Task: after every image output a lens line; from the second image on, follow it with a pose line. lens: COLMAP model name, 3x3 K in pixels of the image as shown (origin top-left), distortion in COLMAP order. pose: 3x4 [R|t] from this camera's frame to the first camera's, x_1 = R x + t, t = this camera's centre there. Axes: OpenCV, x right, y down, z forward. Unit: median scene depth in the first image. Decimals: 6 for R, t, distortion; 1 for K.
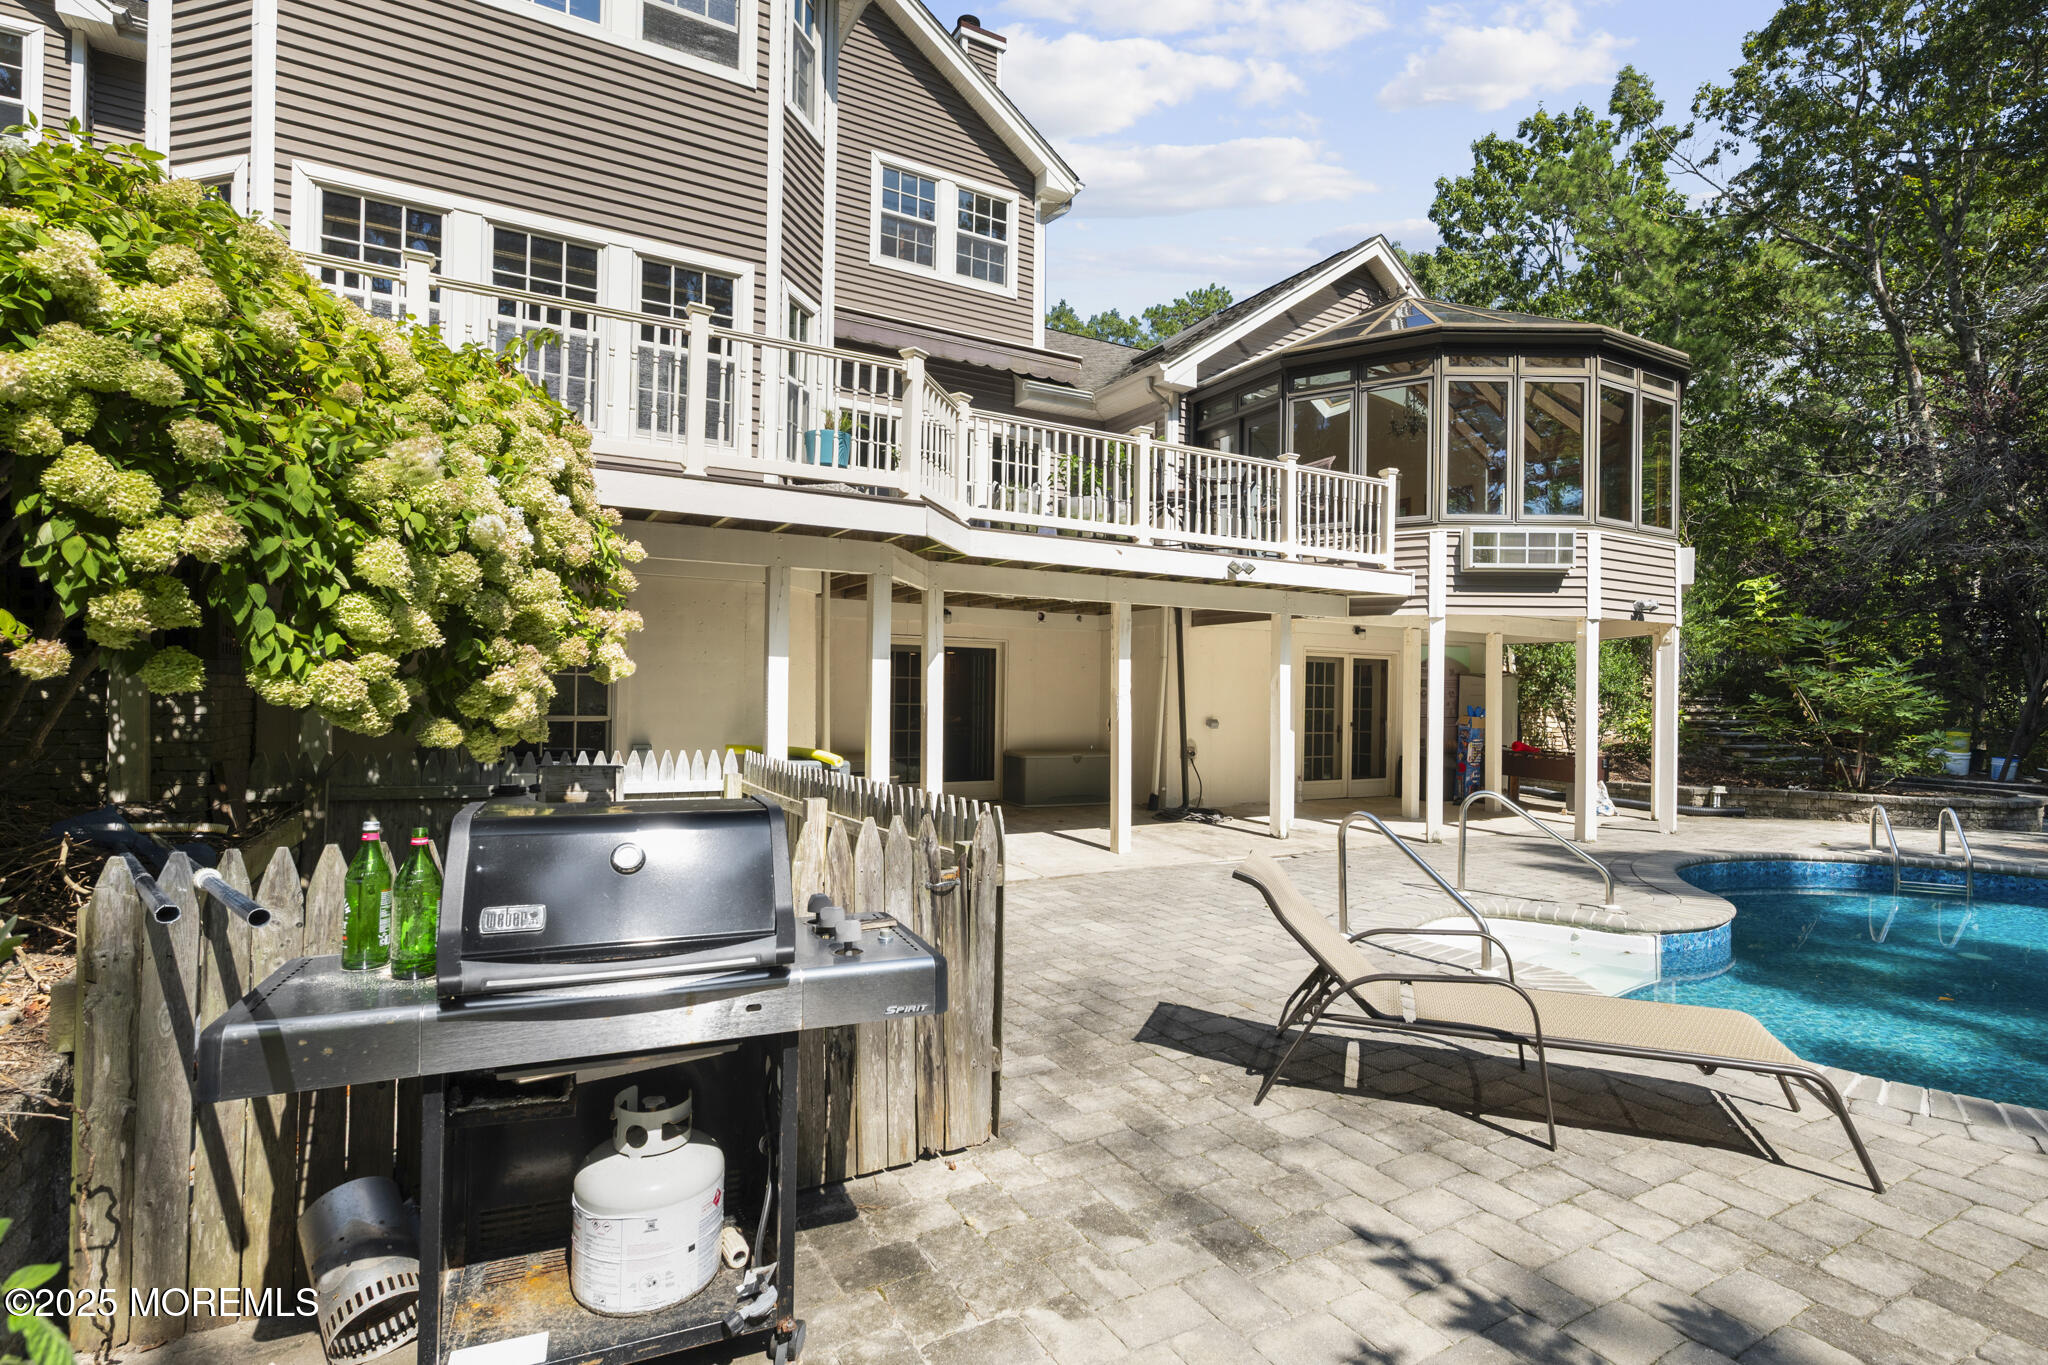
lens RADIAL K [[963.4, 0, 1019.9], [0, 963.4, 693.1], [0, 0, 1]] dist [0.000715, -0.000817]
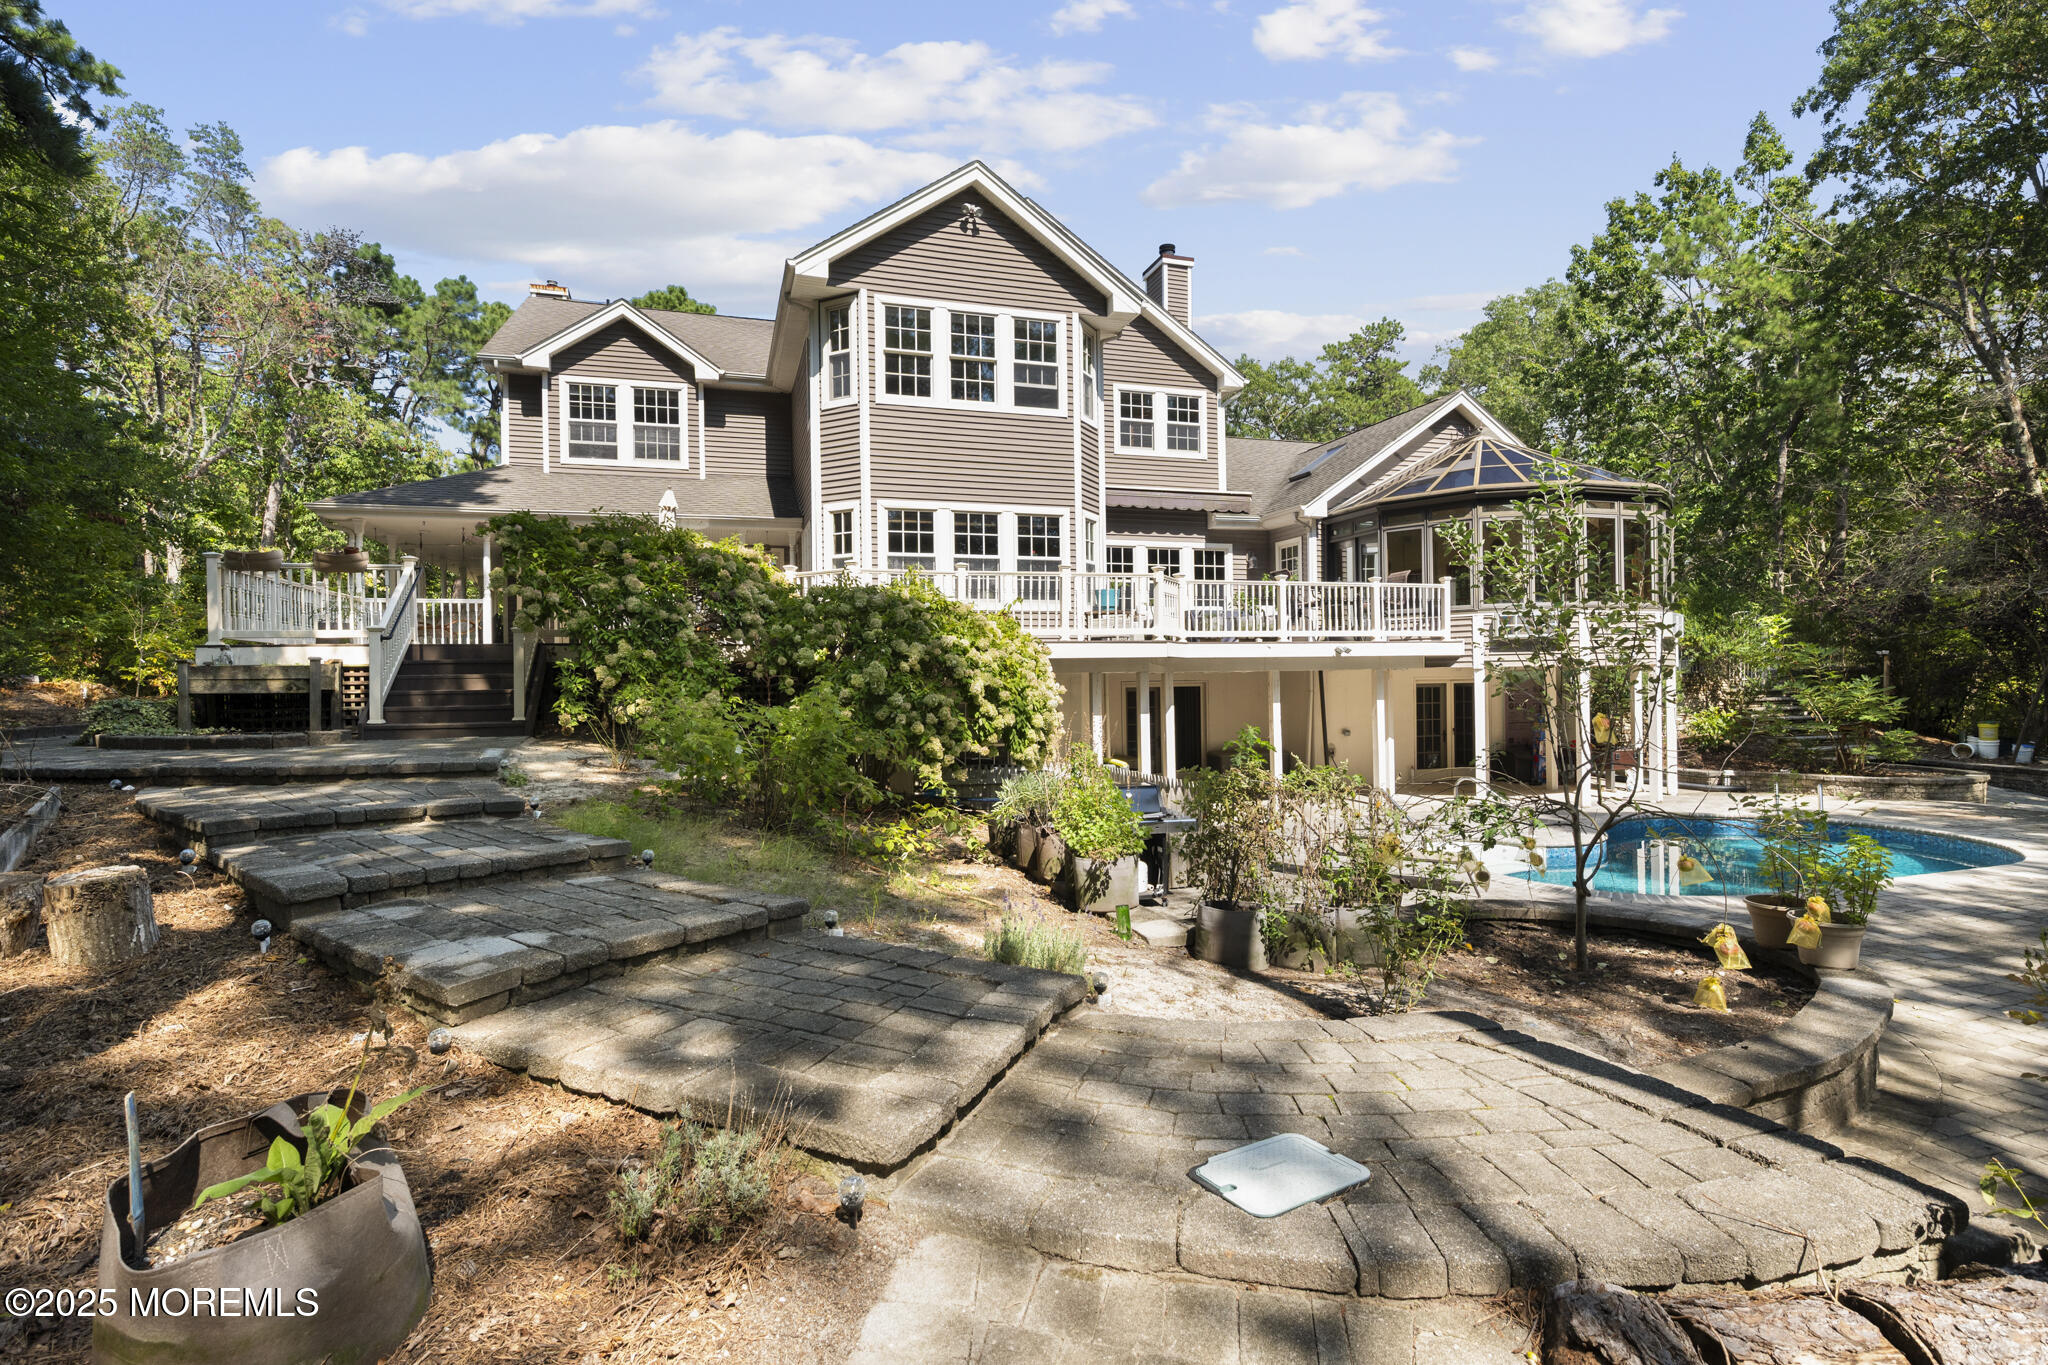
lens RADIAL K [[963.4, 0, 1020.1], [0, 963.4, 682.2], [0, 0, 1]] dist [0.000715, -0.000817]
pose [[0.979105, -0.028347, -0.201369, 0.004933], [0.029140, 0.999575, 0.000974, -0.069483], [0.201256, -0.006822, 0.979515, -0.637508]]
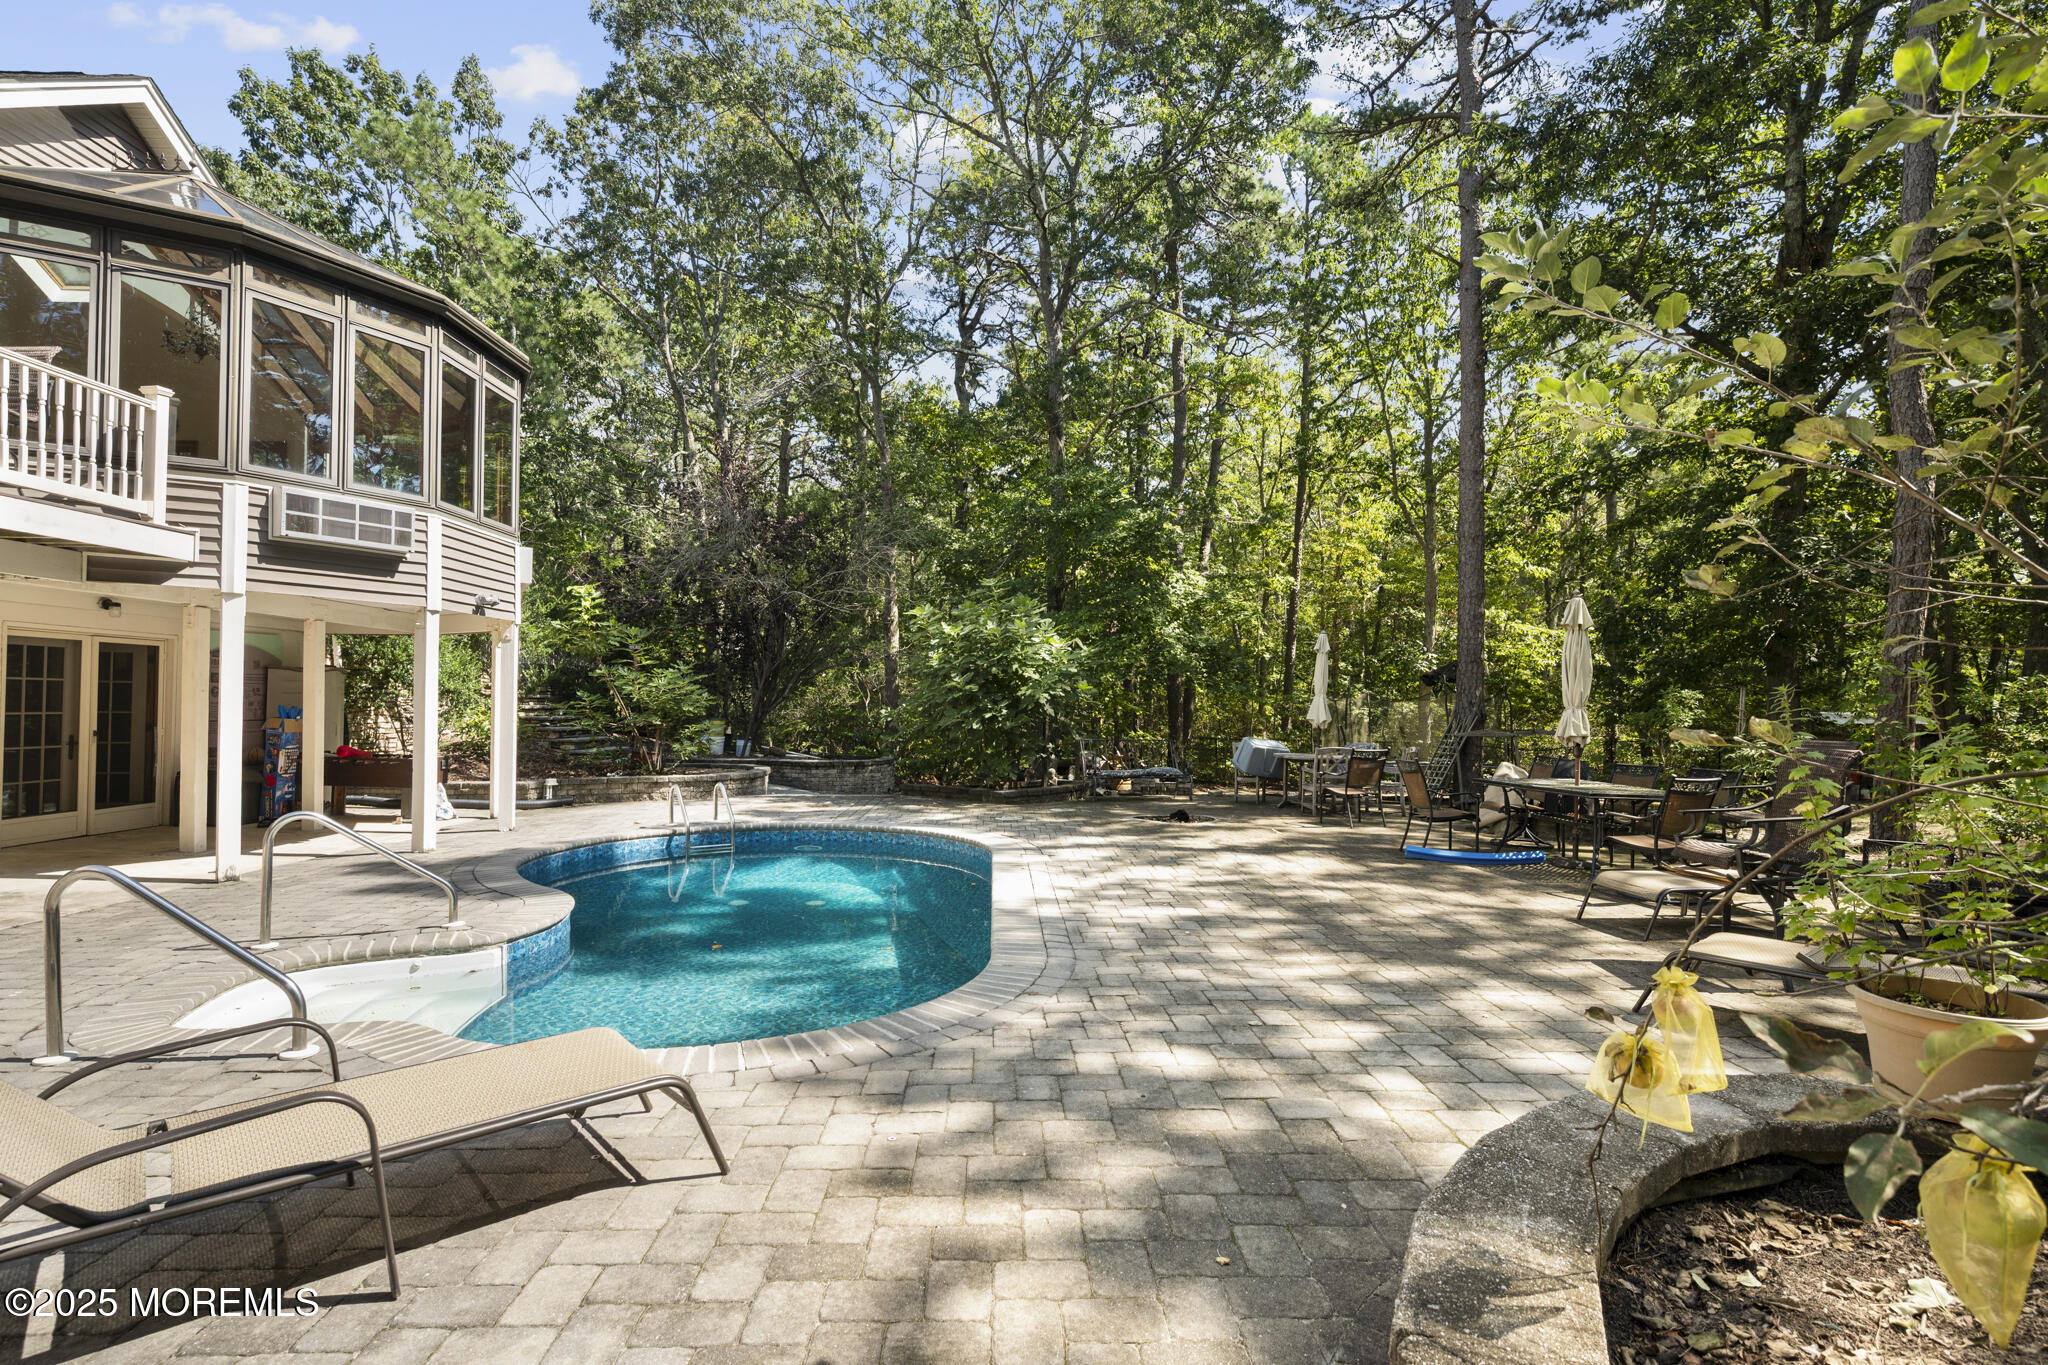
lens RADIAL K [[963.4, 0, 1026.8], [0, 963.4, 684.3], [0, 0, 1]] dist [0.000715, -0.000817]
pose [[0.459028, 0.007175, 0.888393, 0.029194], [-0.001308, 0.999972, -0.007401, 0.000376], [-0.888421, 0.002235, 0.459024, 0.057943]]
